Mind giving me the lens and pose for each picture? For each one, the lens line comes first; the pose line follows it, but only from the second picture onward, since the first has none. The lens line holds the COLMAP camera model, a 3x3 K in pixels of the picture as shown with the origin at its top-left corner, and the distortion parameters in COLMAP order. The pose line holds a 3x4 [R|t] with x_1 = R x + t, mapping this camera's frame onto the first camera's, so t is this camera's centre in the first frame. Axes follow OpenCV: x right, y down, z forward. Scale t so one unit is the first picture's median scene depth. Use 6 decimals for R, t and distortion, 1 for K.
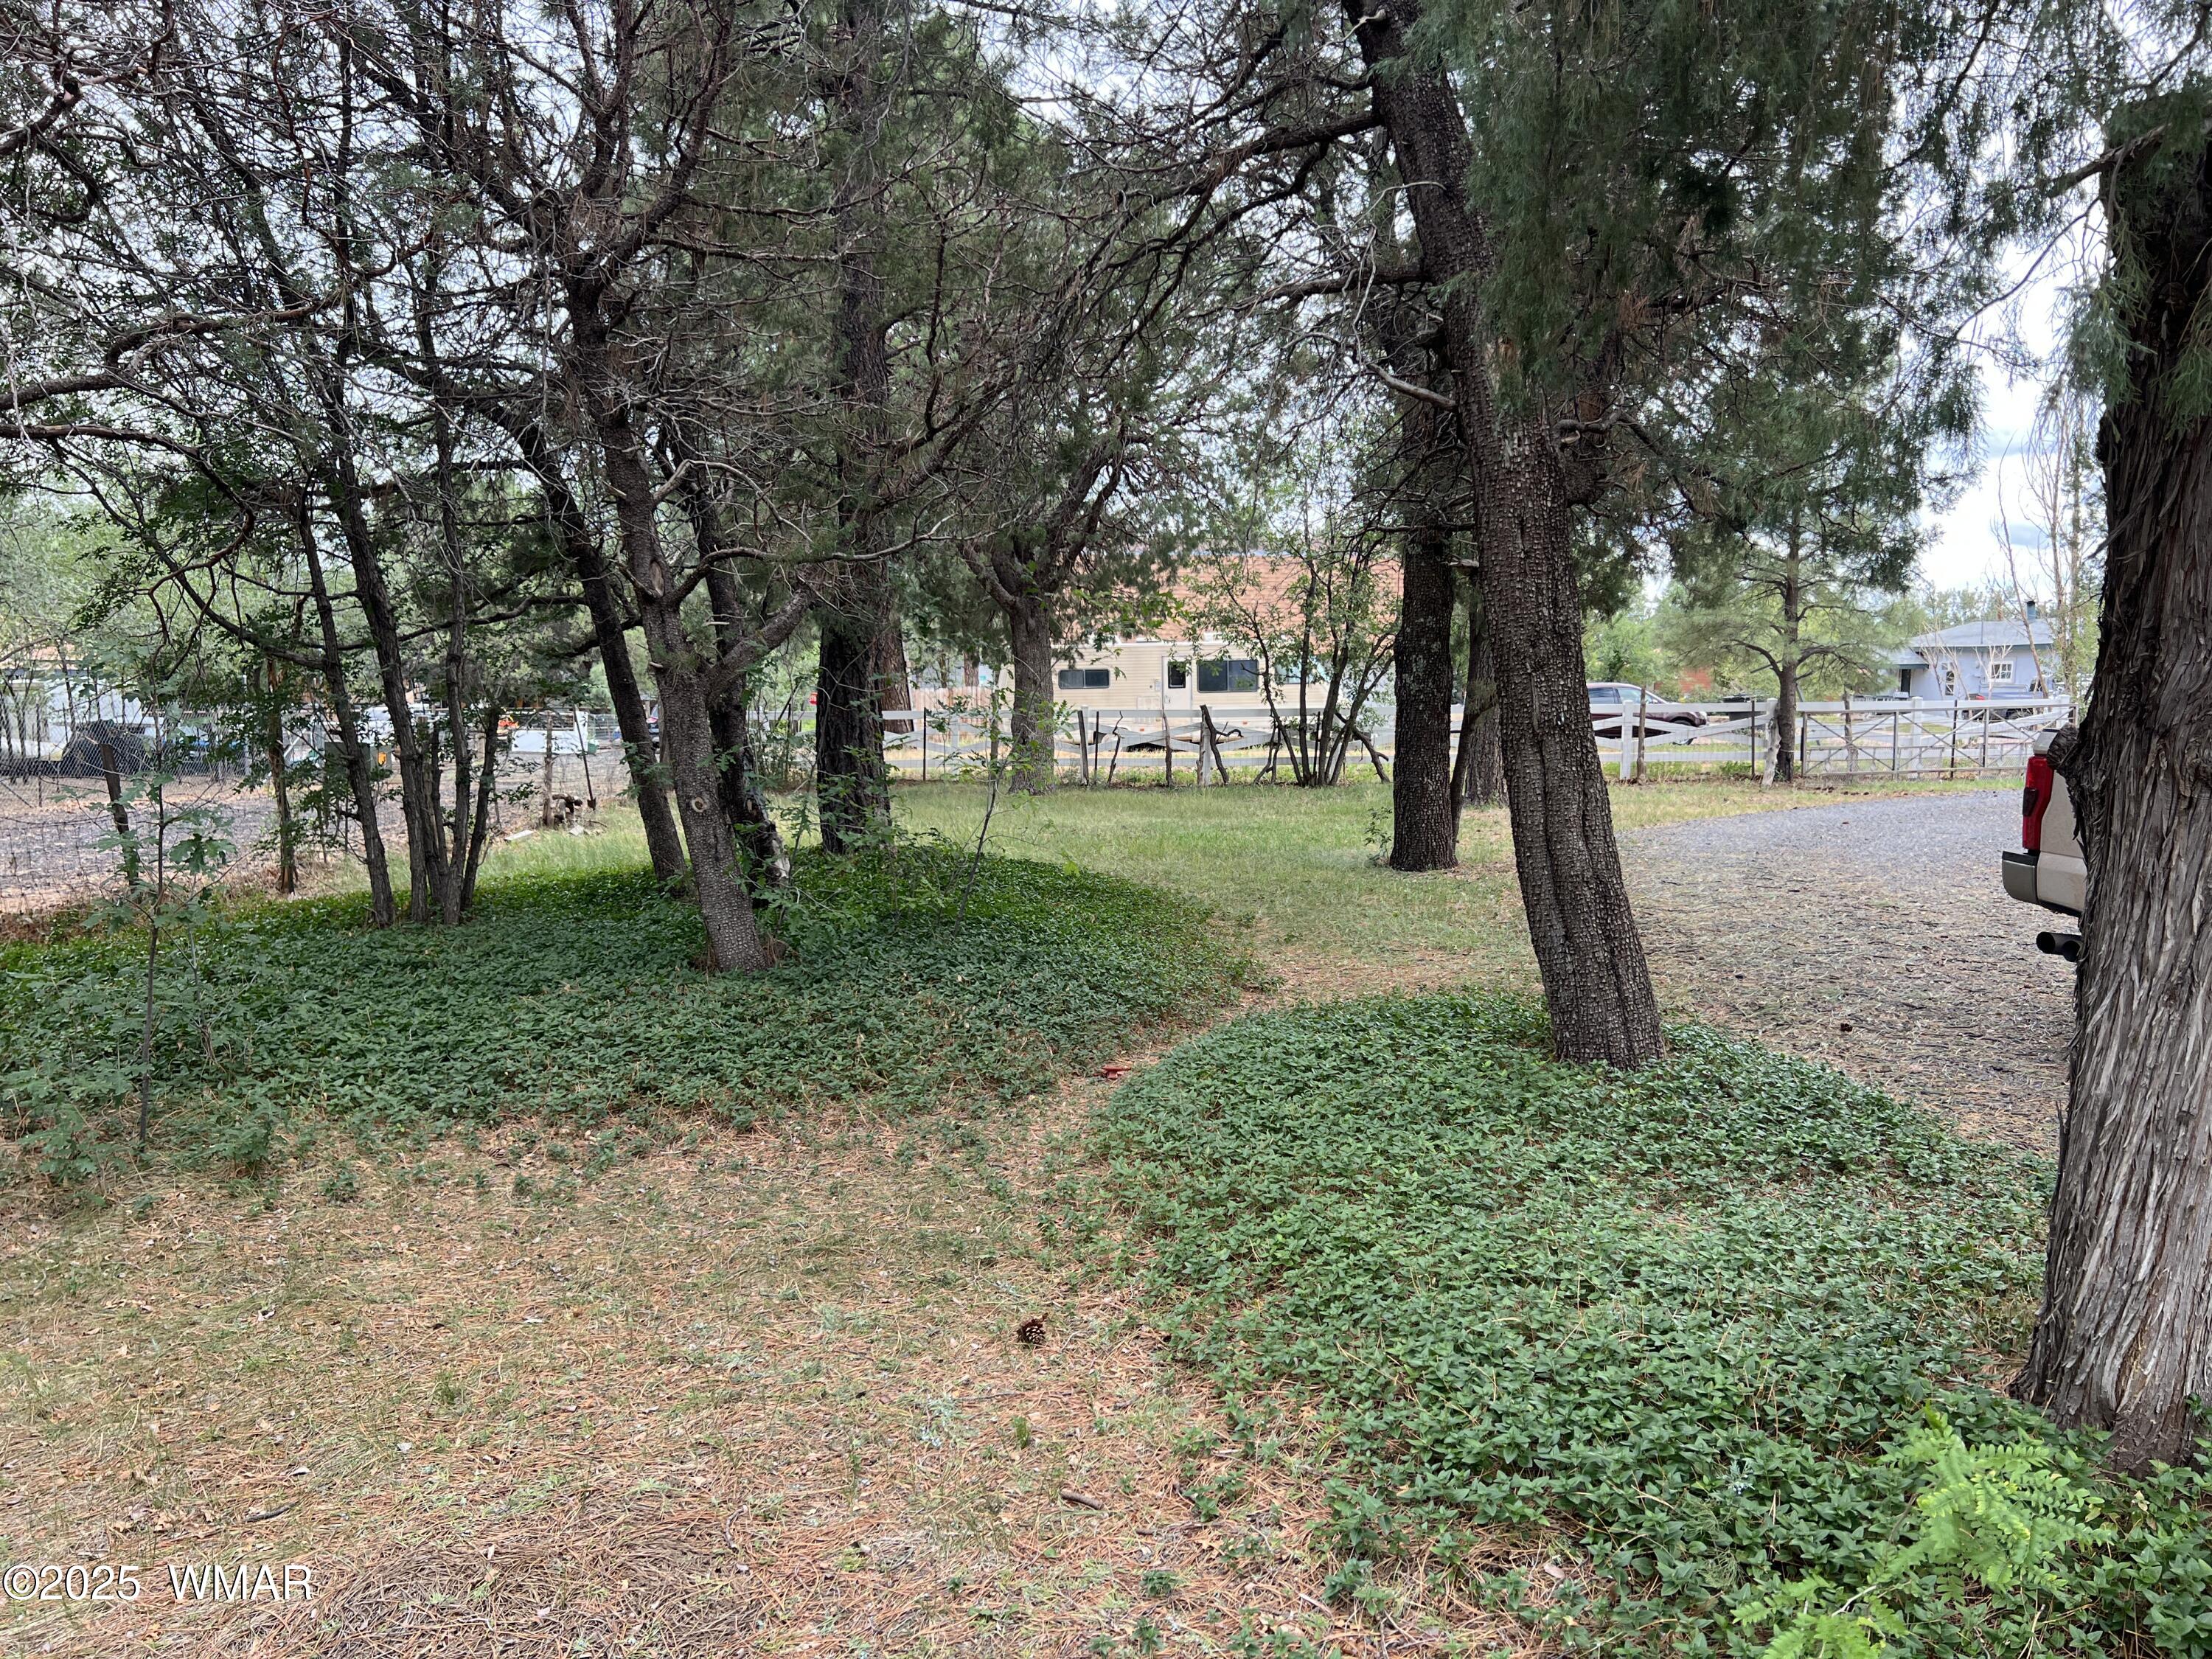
lens RADIAL K [[1693.6, 0, 1103.6], [0, 1693.6, 826.1], [0, 0, 1]] dist [0.071768, -0.074333]
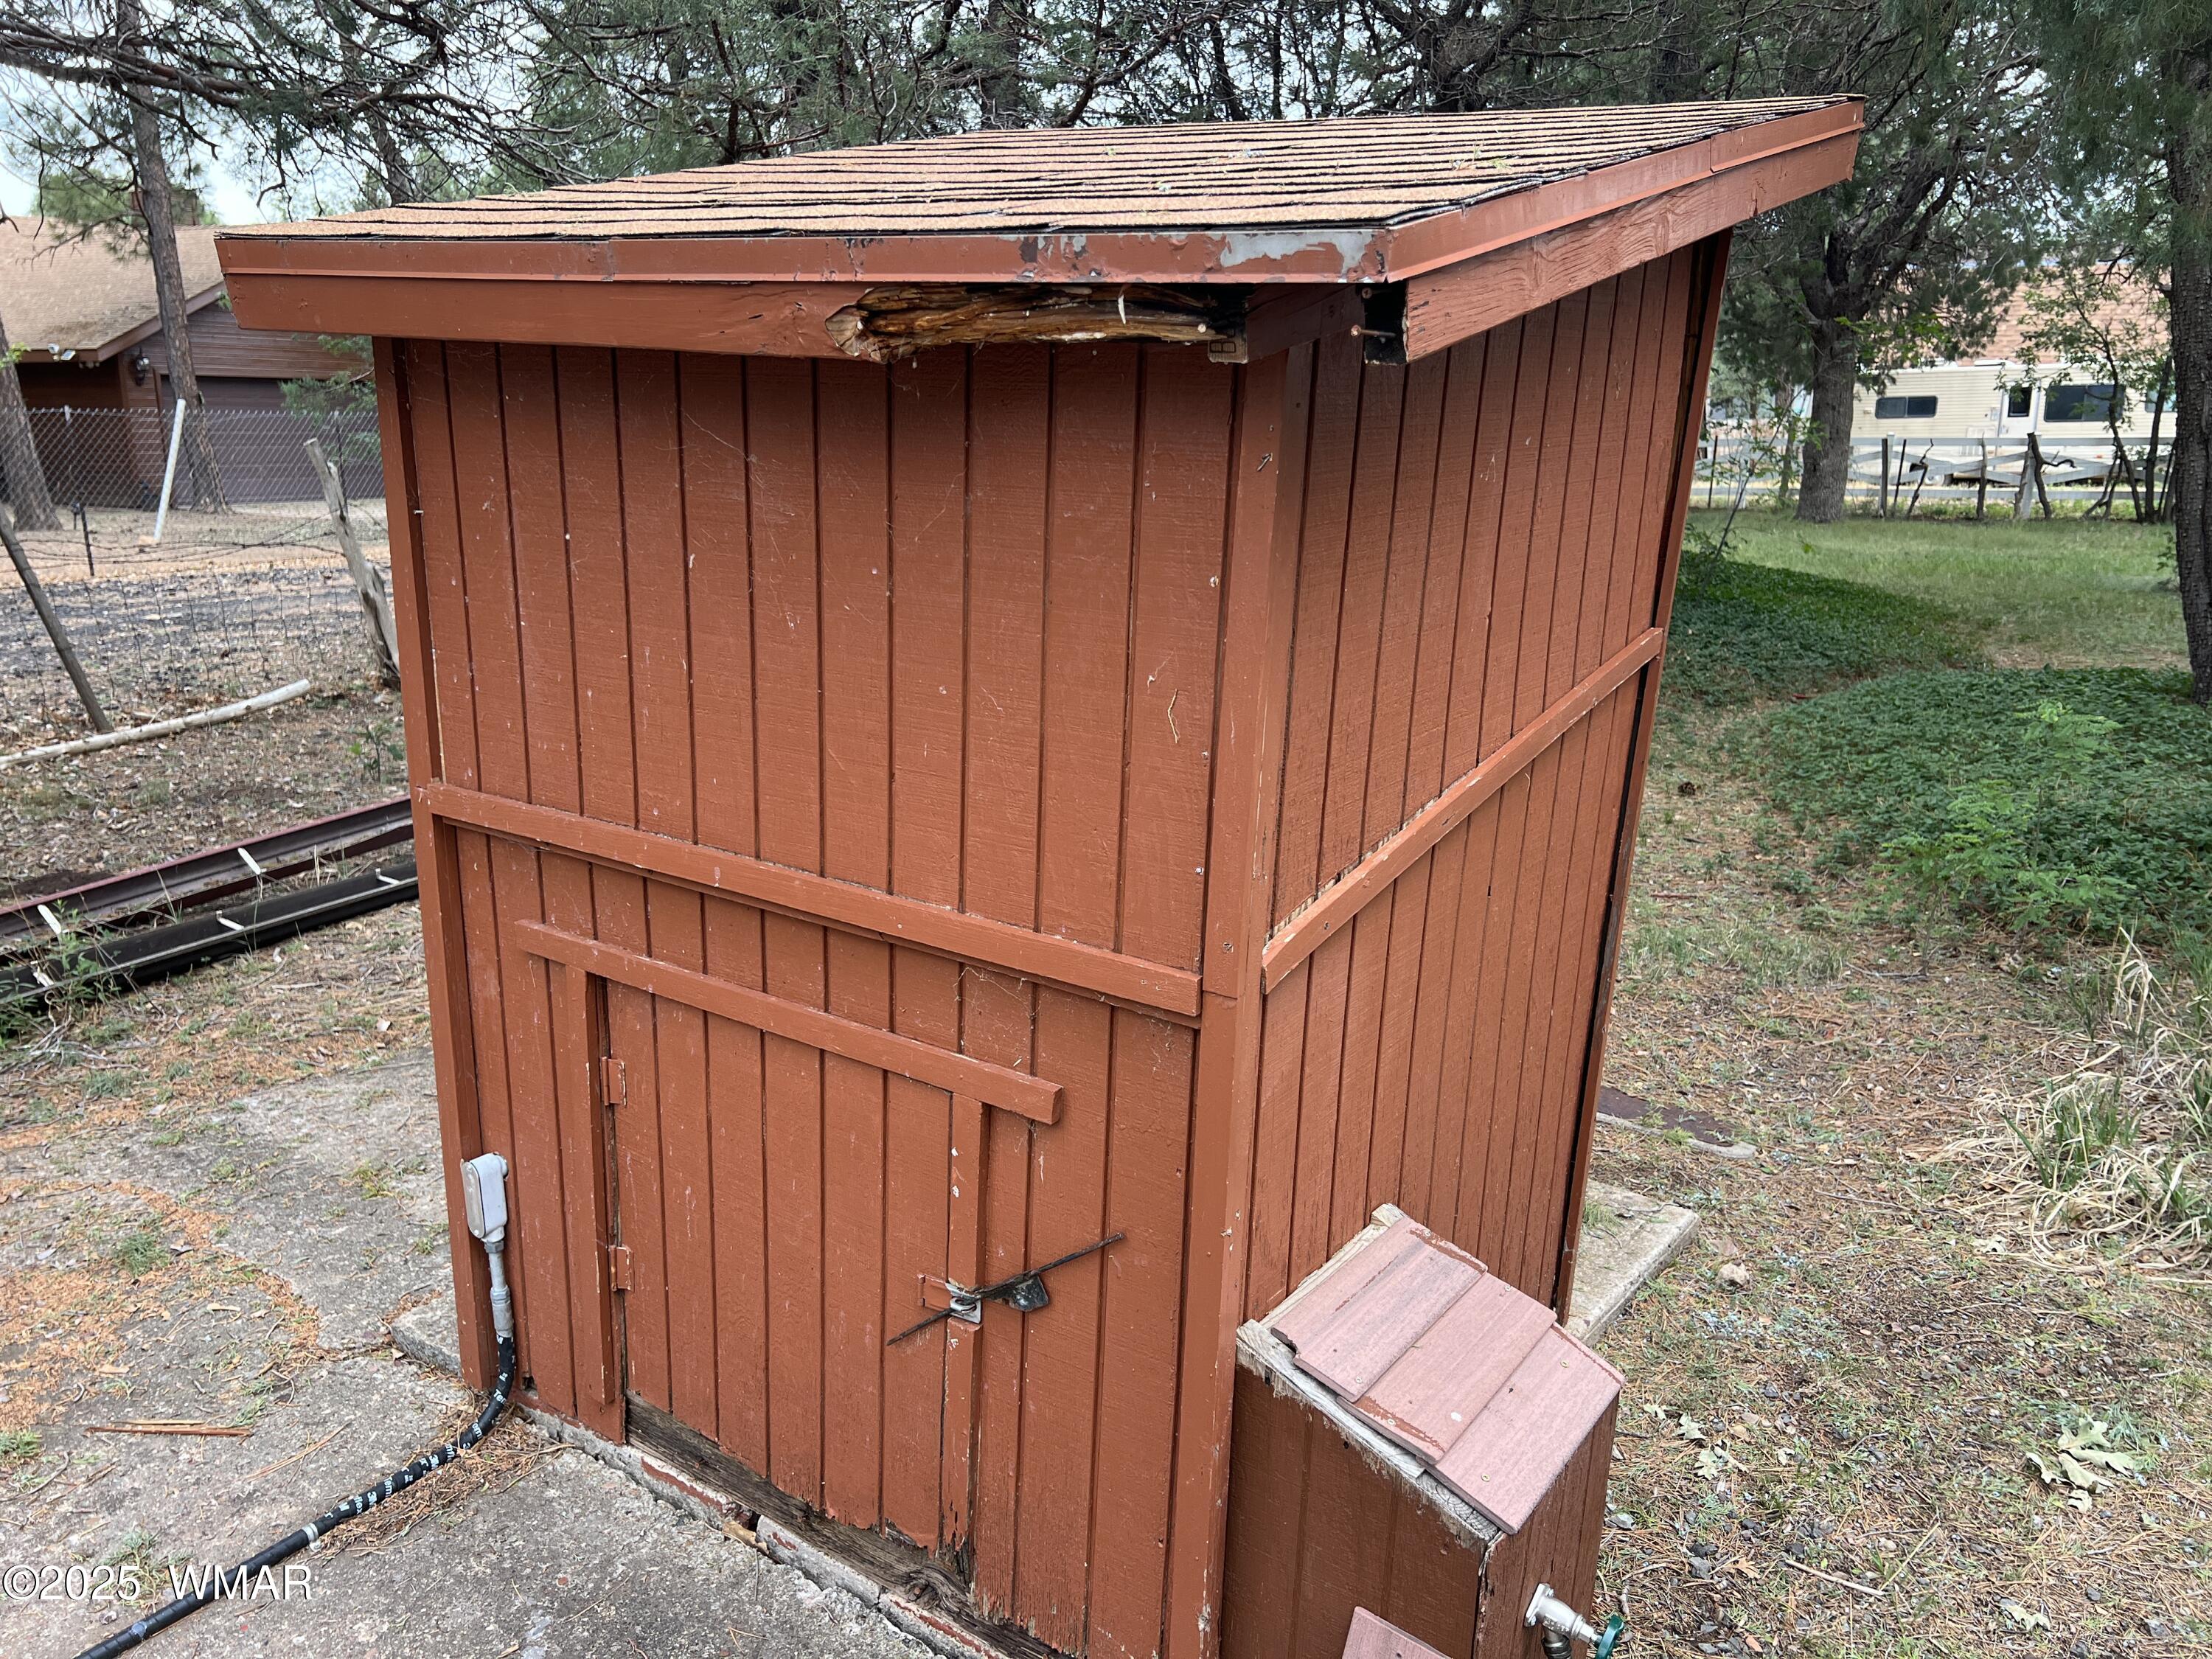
lens RADIAL K [[1693.6, 0, 1103.1], [0, 1693.6, 828.8], [0, 0, 1]] dist [0.071768, -0.074333]
pose [[0.900281, 0.104483, -0.422583, 0.021634], [-0.039188, 0.986279, 0.160367, 0.012438], [0.433541, -0.127815, 0.892023, -0.106246]]
